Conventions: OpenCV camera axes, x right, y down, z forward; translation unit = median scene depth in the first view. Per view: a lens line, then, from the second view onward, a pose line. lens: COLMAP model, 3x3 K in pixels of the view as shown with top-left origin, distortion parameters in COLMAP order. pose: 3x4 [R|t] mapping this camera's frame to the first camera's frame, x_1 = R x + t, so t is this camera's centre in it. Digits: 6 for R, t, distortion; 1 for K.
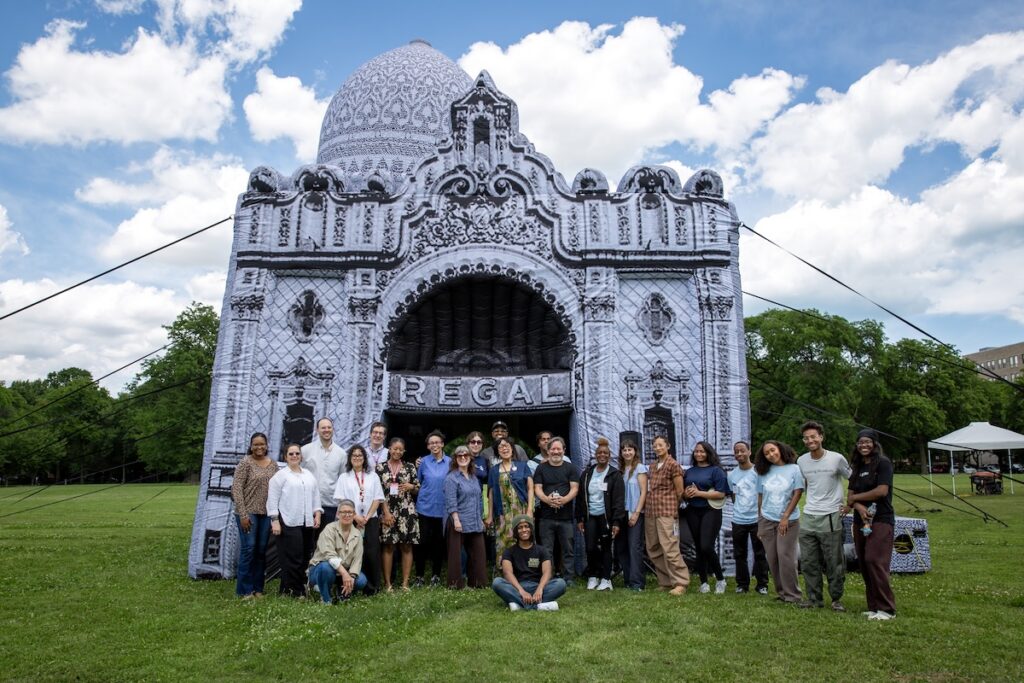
lens RADIAL K [[855.6, 0, 496.1], [0, 855.6, 367.3], [0, 0, 1]] dist [-0.099436, 0.006275]
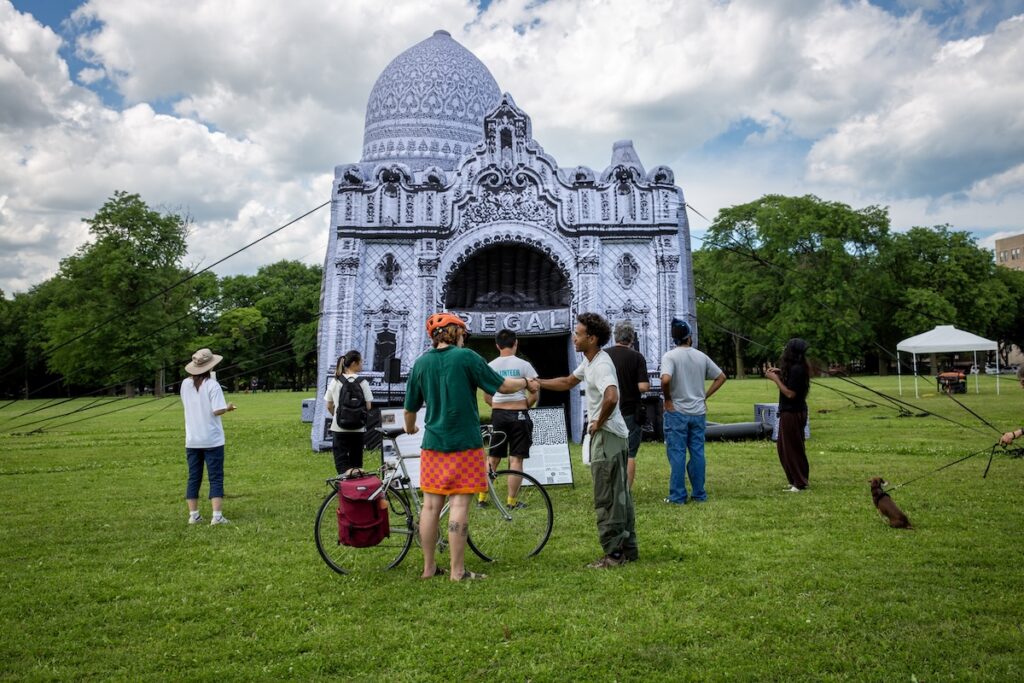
lens RADIAL K [[1013.4, 0, 512.0], [0, 1013.4, 341.5], [0, 0, 1]] dist [-0.007564, -0.003134]
pose [[0.998311, -0.013217, 0.056567, -0.111286], [0.008266, 0.996185, 0.086877, -0.089270], [-0.057499, -0.086262, 0.994612, -0.741399]]
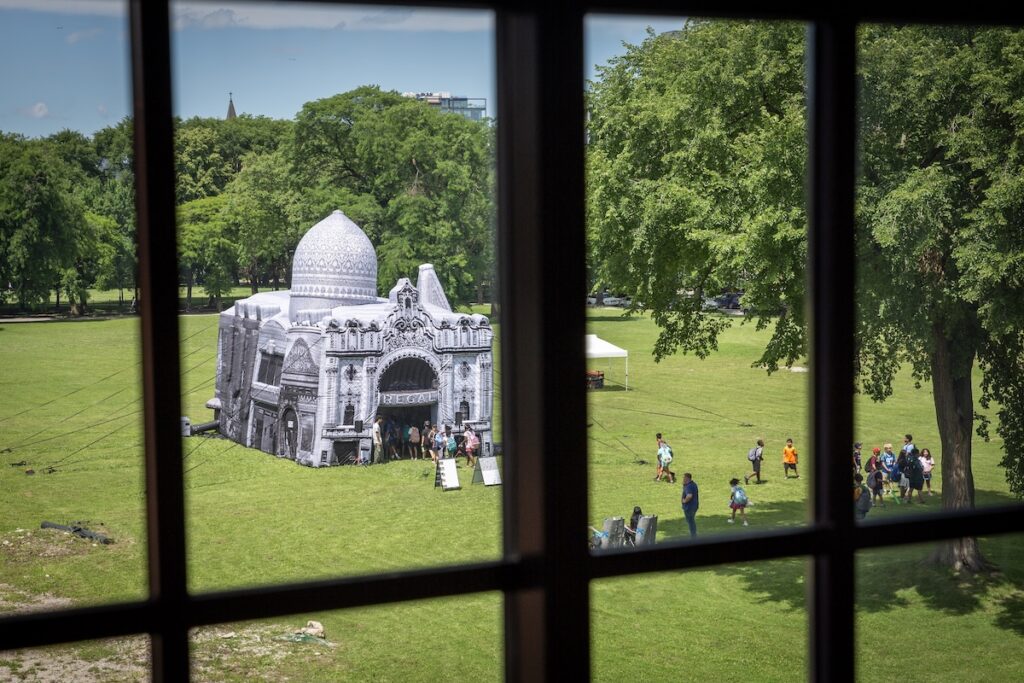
lens RADIAL K [[1735.5, 0, 512.0], [0, 1735.5, 341.5], [0, 0, 1]] dist [0.006374, 0.040690]
pose [[0.901398, -0.023133, 0.432373, -2.206710], [-0.052960, 0.985184, 0.163119, -1.121652], [-0.429741, -0.169934, 0.886818, -4.264253]]
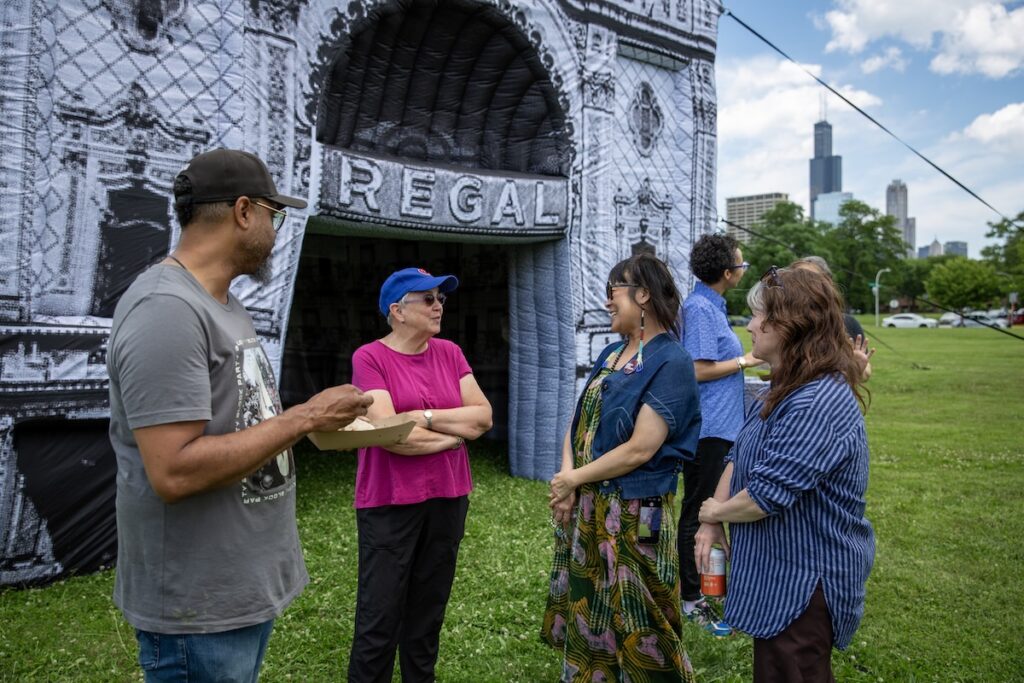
lens RADIAL K [[854.0, 0, 512.0], [0, 854.0, 341.5], [0, 0, 1]] dist [-0.055795, 0.088095]
pose [[0.753978, -0.016949, 0.656681, -0.372457], [-0.083424, 0.989102, 0.121313, 0.051321], [-0.651581, -0.146250, 0.744348, 0.514598]]
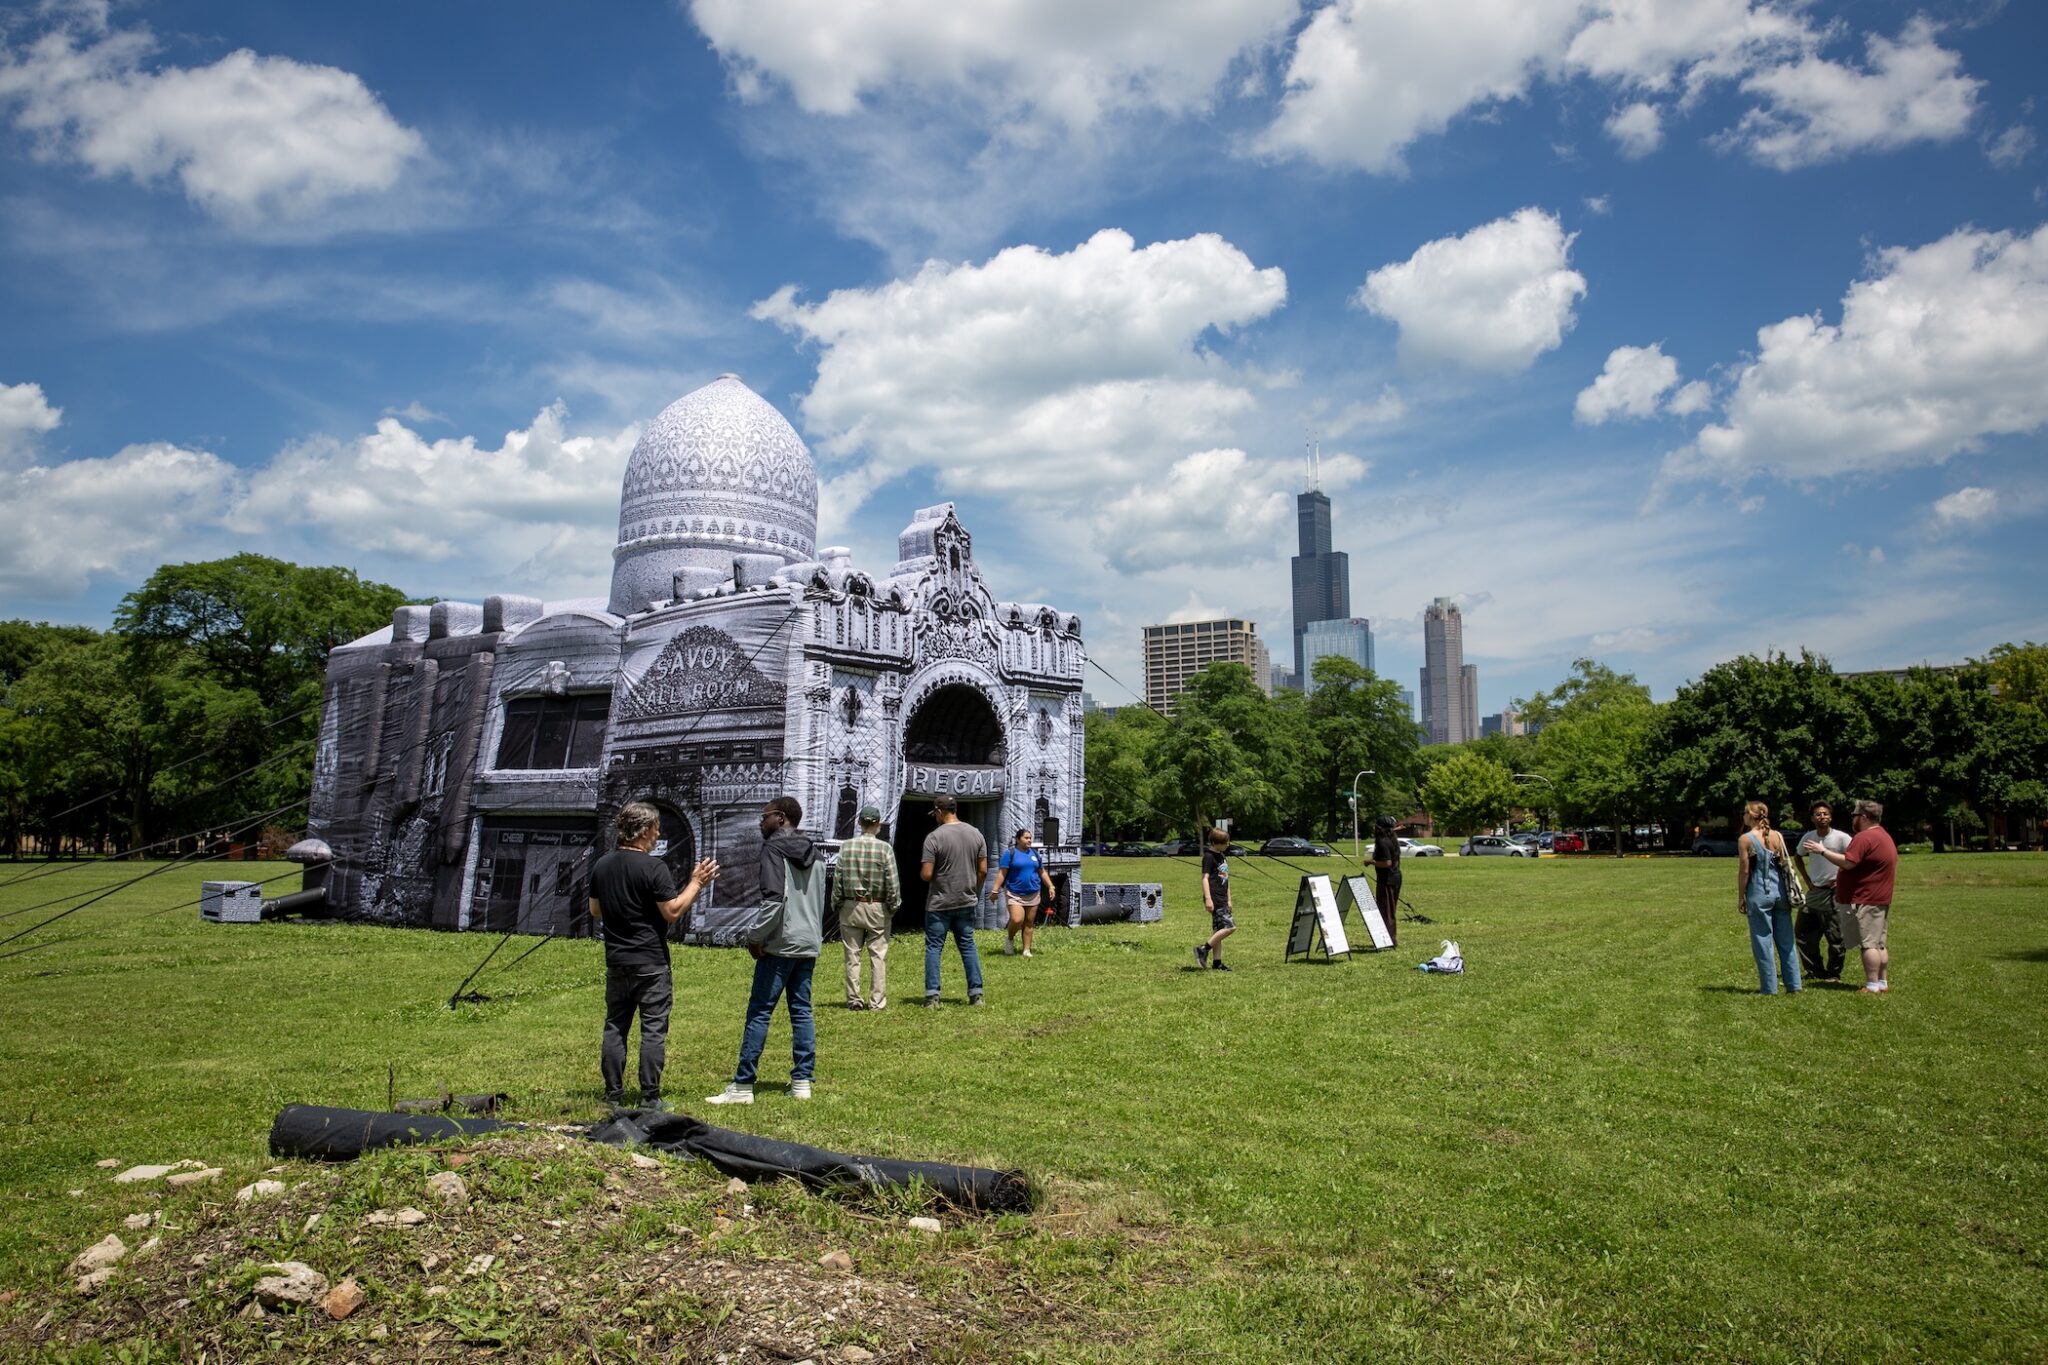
lens RADIAL K [[1621.3, 0, 1024.0], [0, 1621.3, 682.5], [0, 0, 1]] dist [-0.068523, 0.317964]
pose [[0.632512, 0.077993, 0.770614, -1.718614], [-0.095638, 0.995168, -0.022222, -0.069280], [-0.768623, -0.059644, 0.636915, -0.526225]]
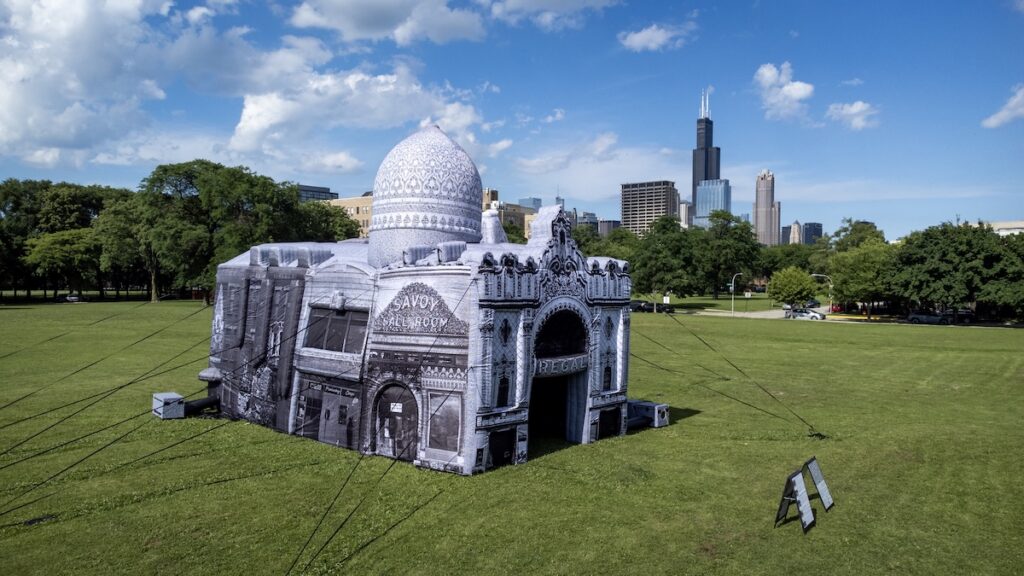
lens RADIAL K [[754.8, 0, 529.5], [0, 754.8, 291.3], [0, 0, 1]] dist [0.031327, -0.001449]
pose [[0.665839, 0.002089, 0.746093, -1.473182], [-0.103283, 0.990626, 0.089399, -0.313752], [-0.738912, -0.136585, 0.659813, -0.167764]]
